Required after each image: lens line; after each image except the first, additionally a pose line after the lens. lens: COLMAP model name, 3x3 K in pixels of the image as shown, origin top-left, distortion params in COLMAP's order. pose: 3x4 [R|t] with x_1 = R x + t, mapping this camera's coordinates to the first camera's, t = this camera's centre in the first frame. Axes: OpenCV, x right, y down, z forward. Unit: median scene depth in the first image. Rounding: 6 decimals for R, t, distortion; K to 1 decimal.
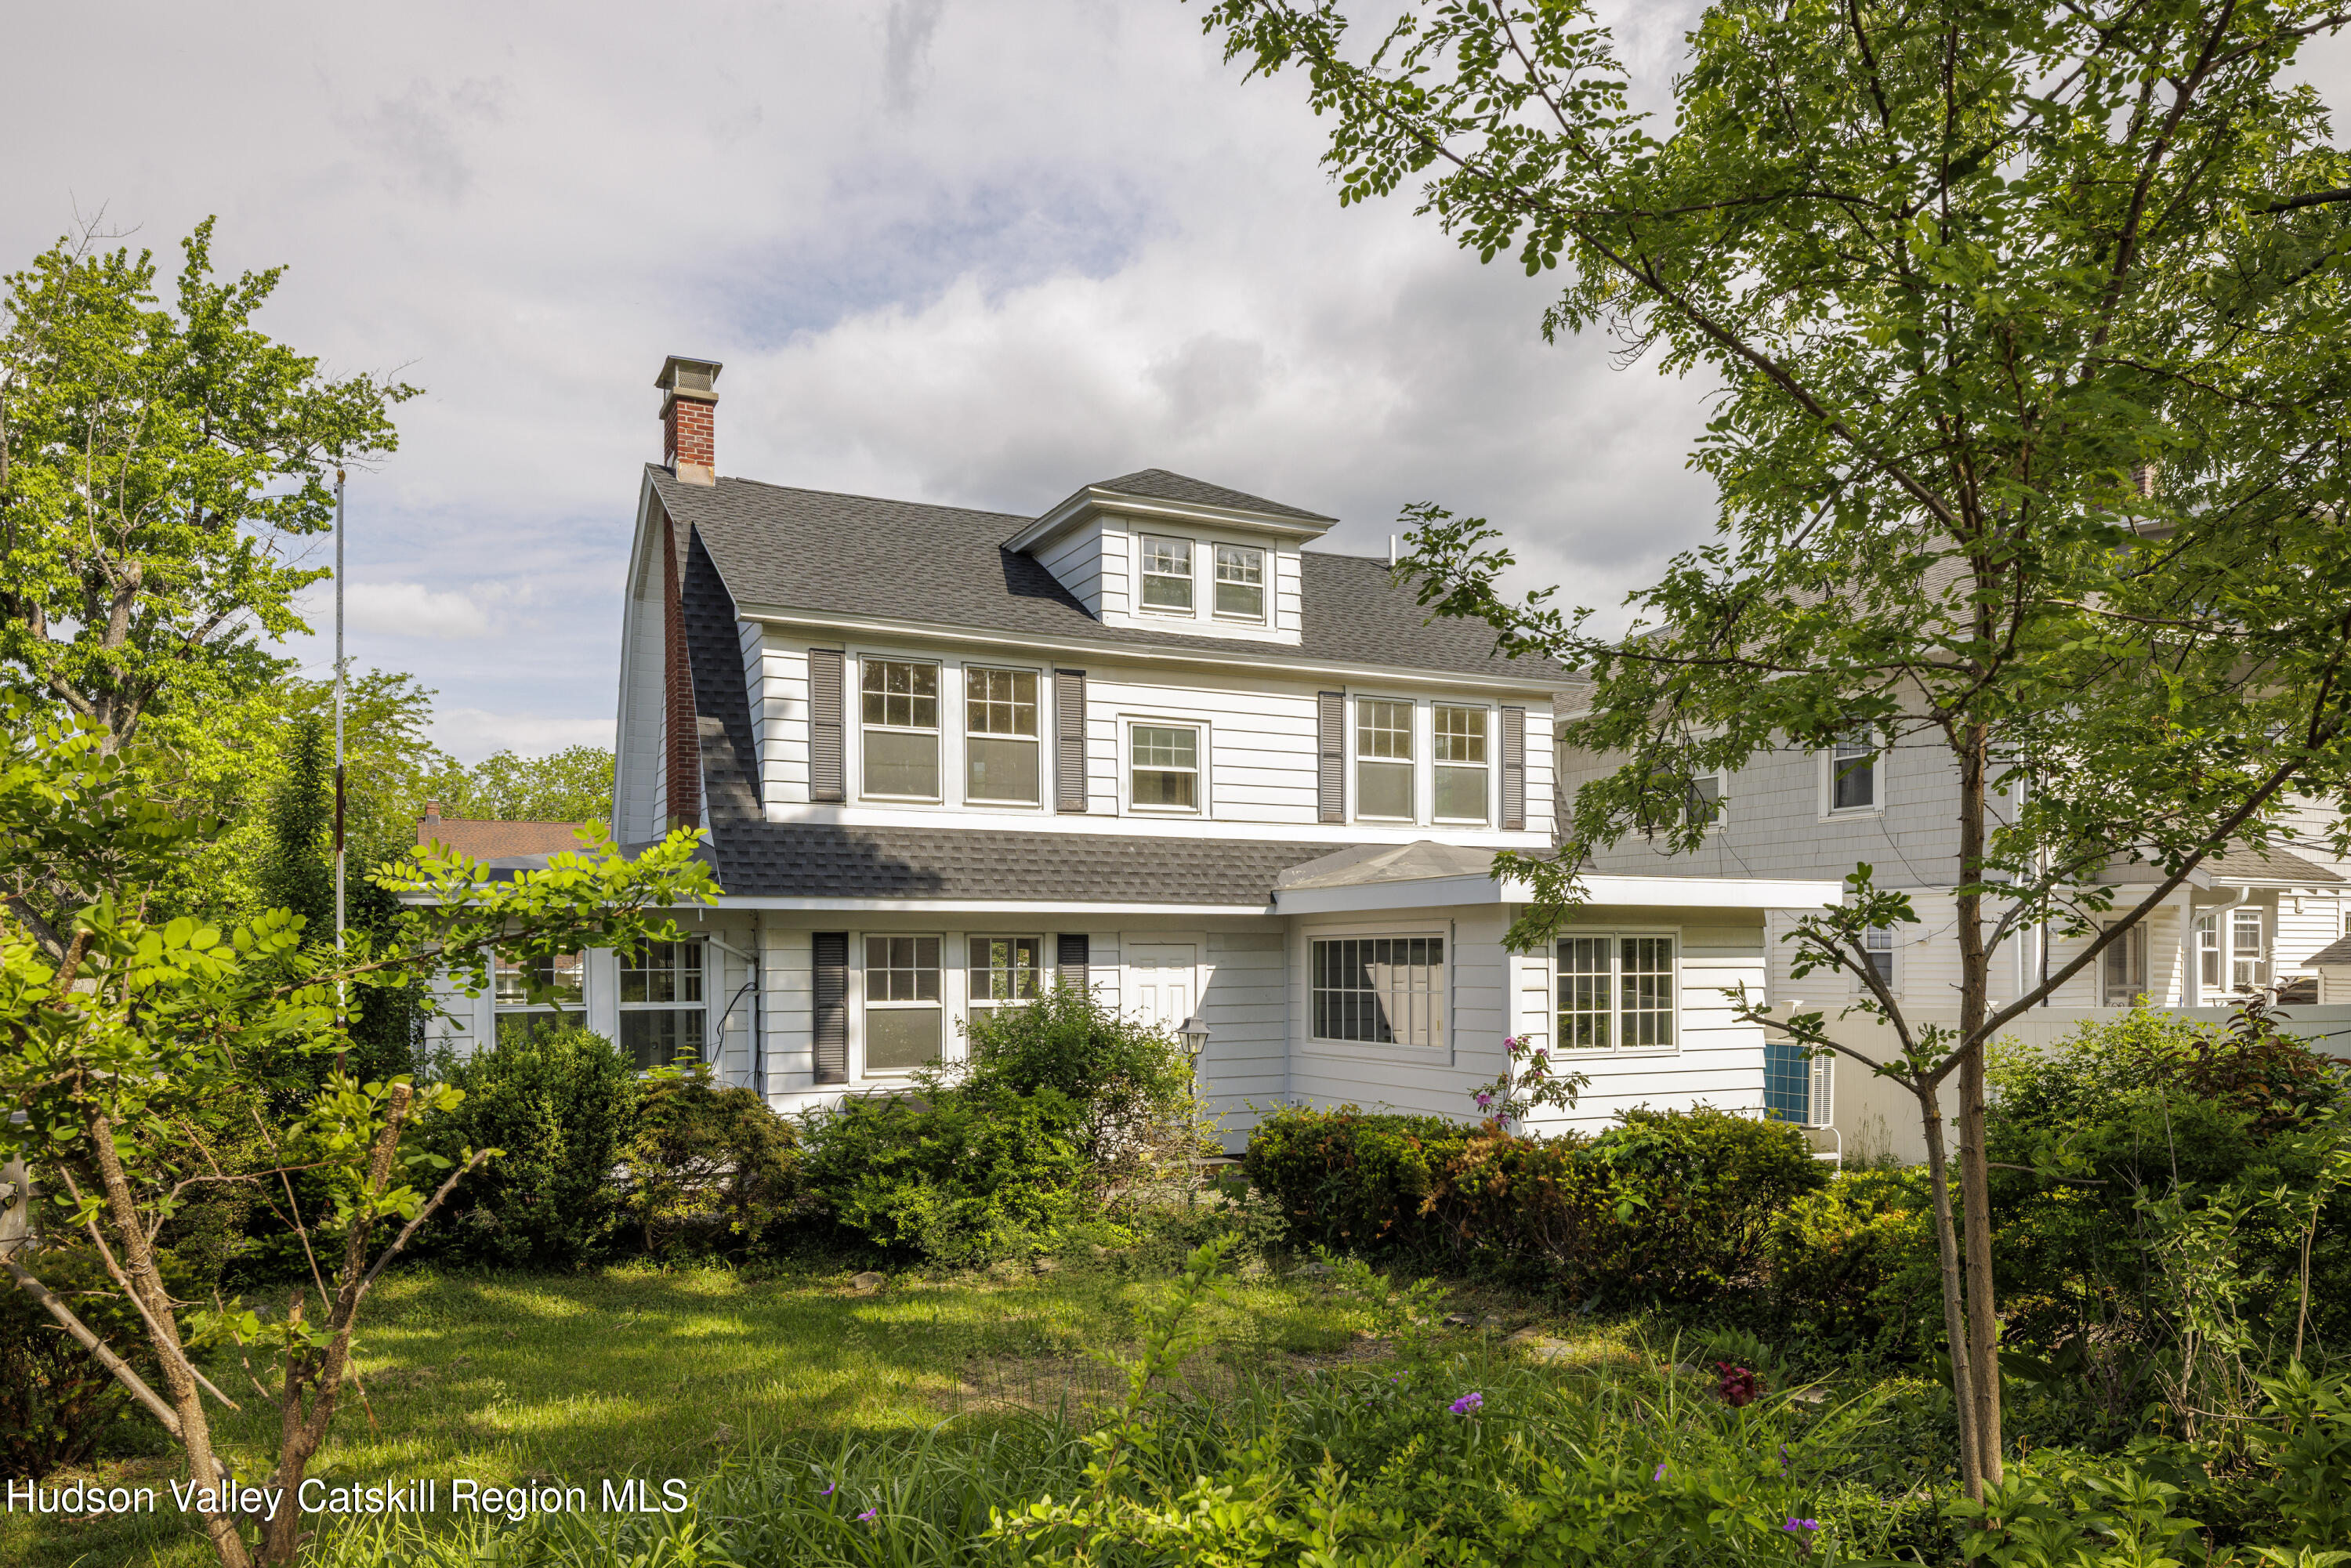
lens RADIAL K [[1586.9, 0, 1134.7], [0, 1586.9, 828.7], [0, 0, 1]] dist [-0.008533, 0.003980]
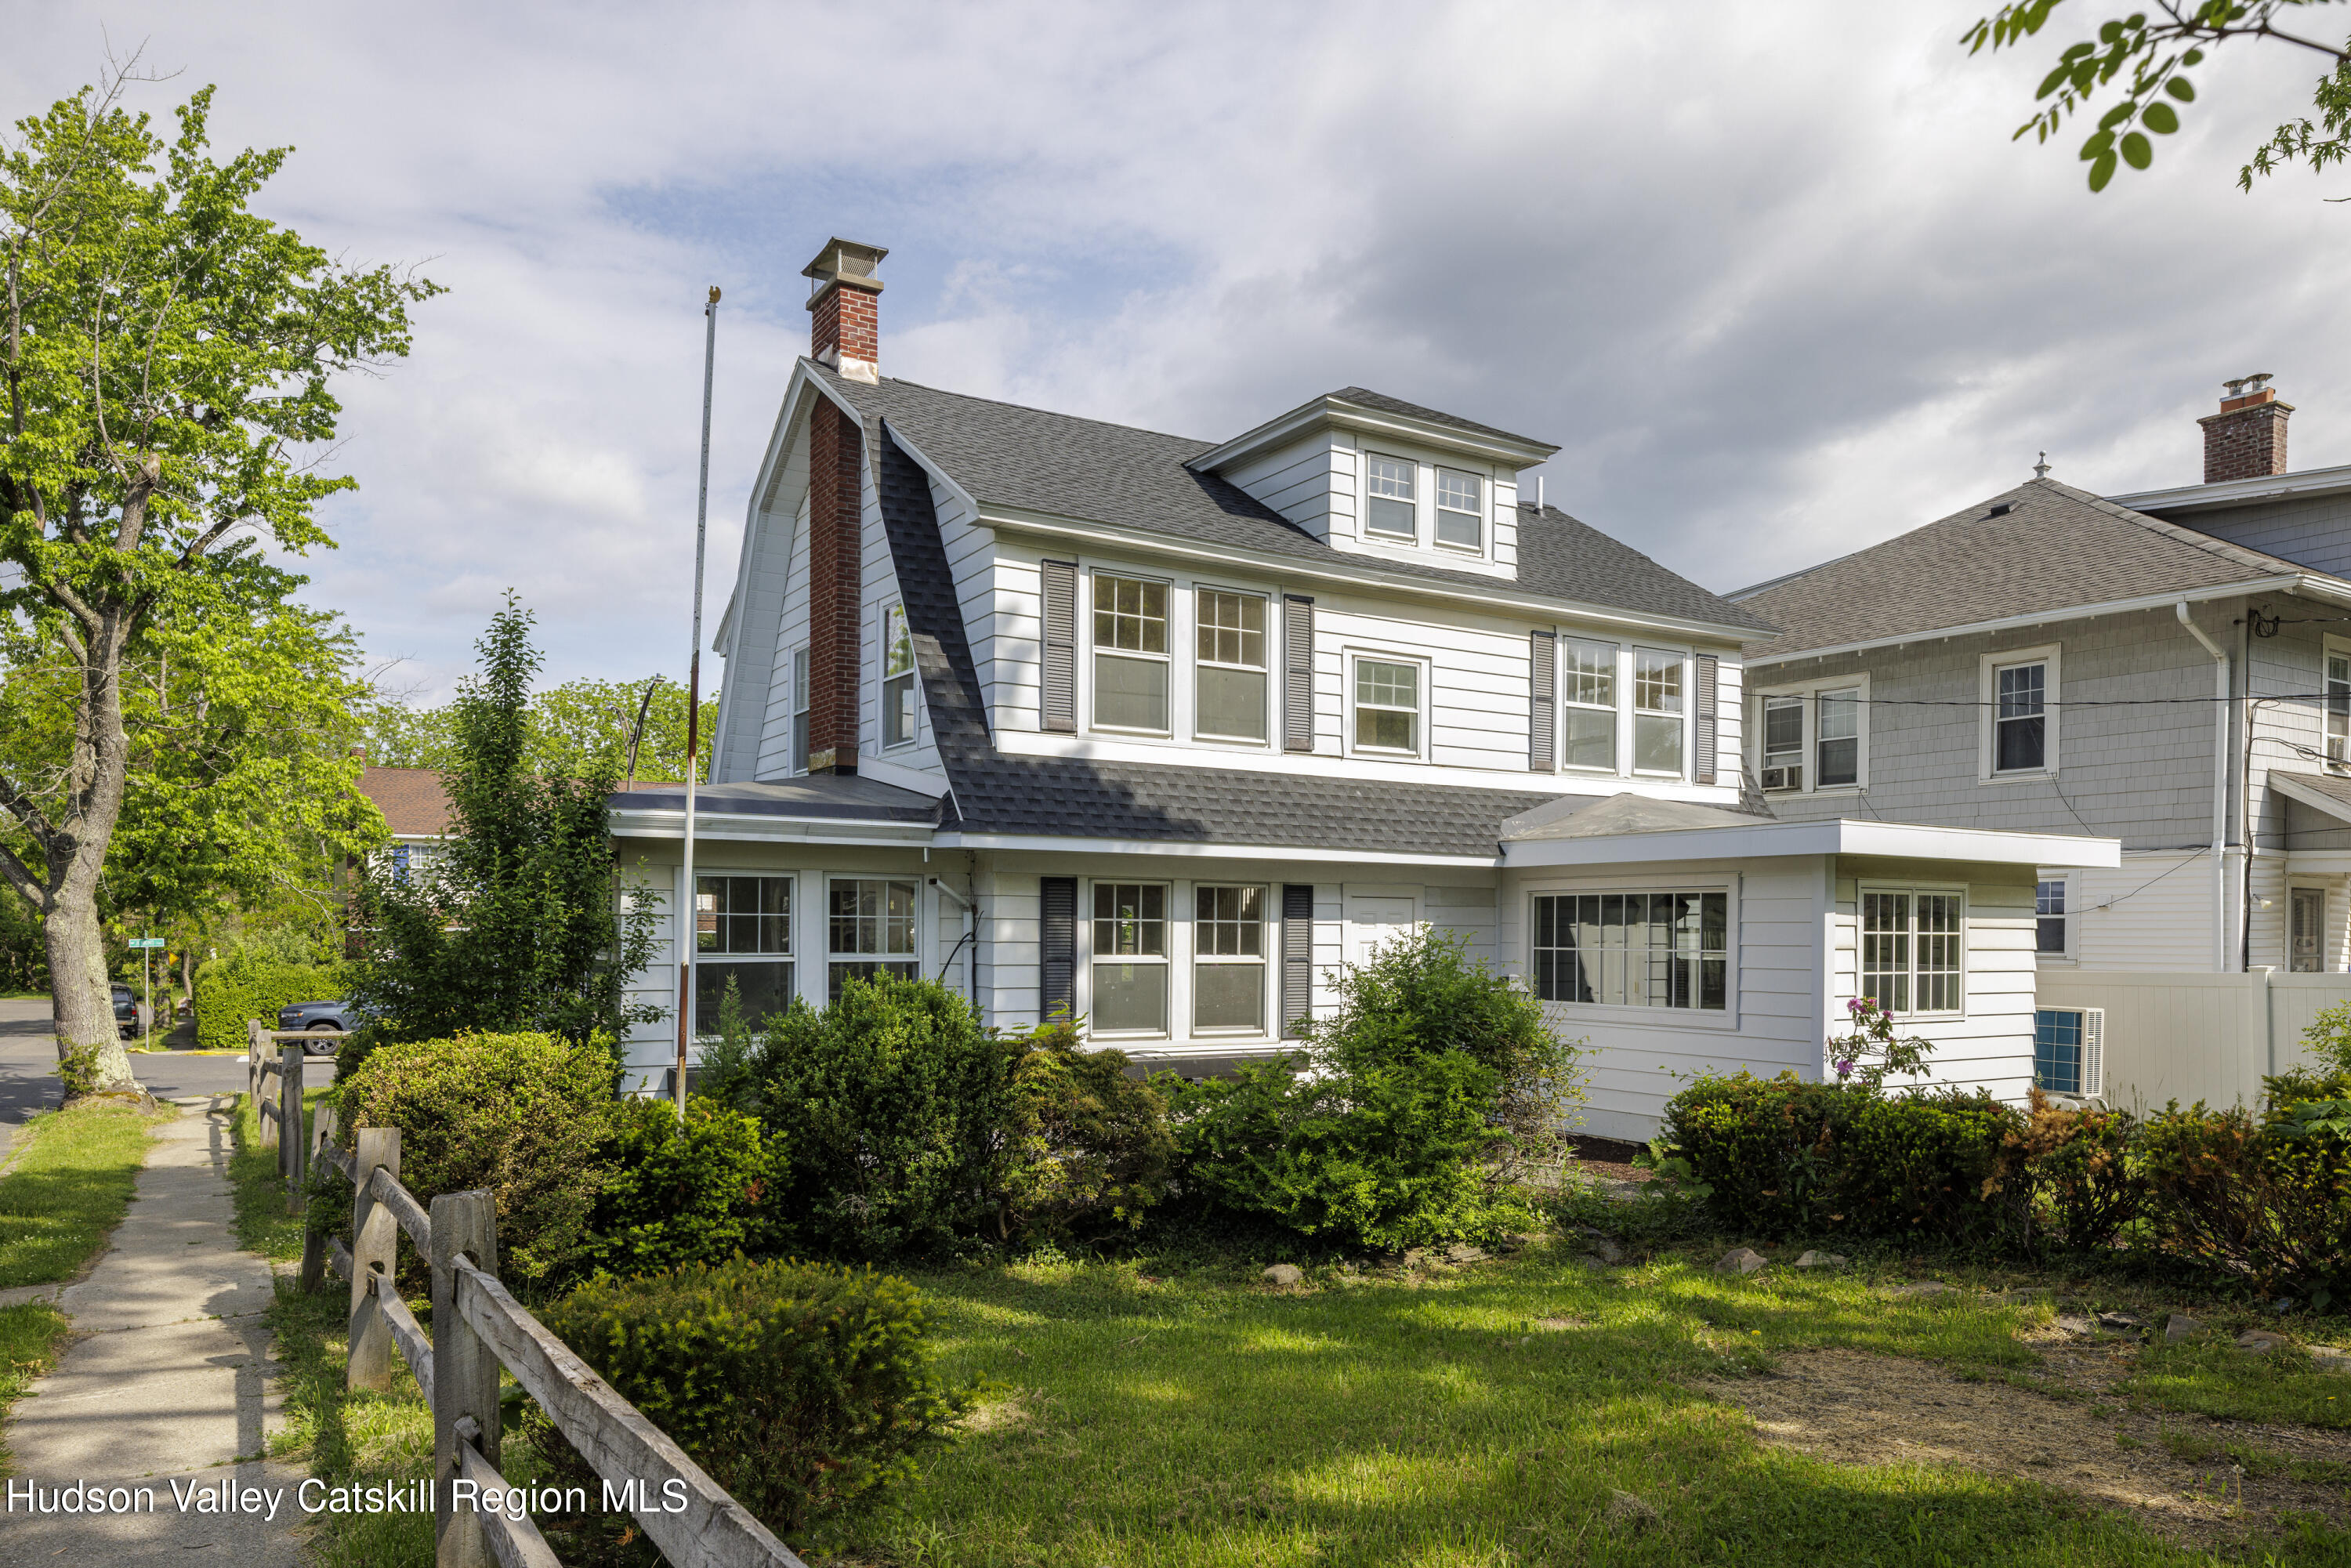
lens RADIAL K [[1586.9, 0, 1159.1], [0, 1586.9, 787.0], [0, 0, 1]] dist [-0.008533, 0.003980]
pose [[0.995900, 0.019076, 0.088423, -0.195319], [-0.018334, 0.999790, -0.009195, 0.019421], [-0.088580, 0.007536, 0.996041, 0.095048]]
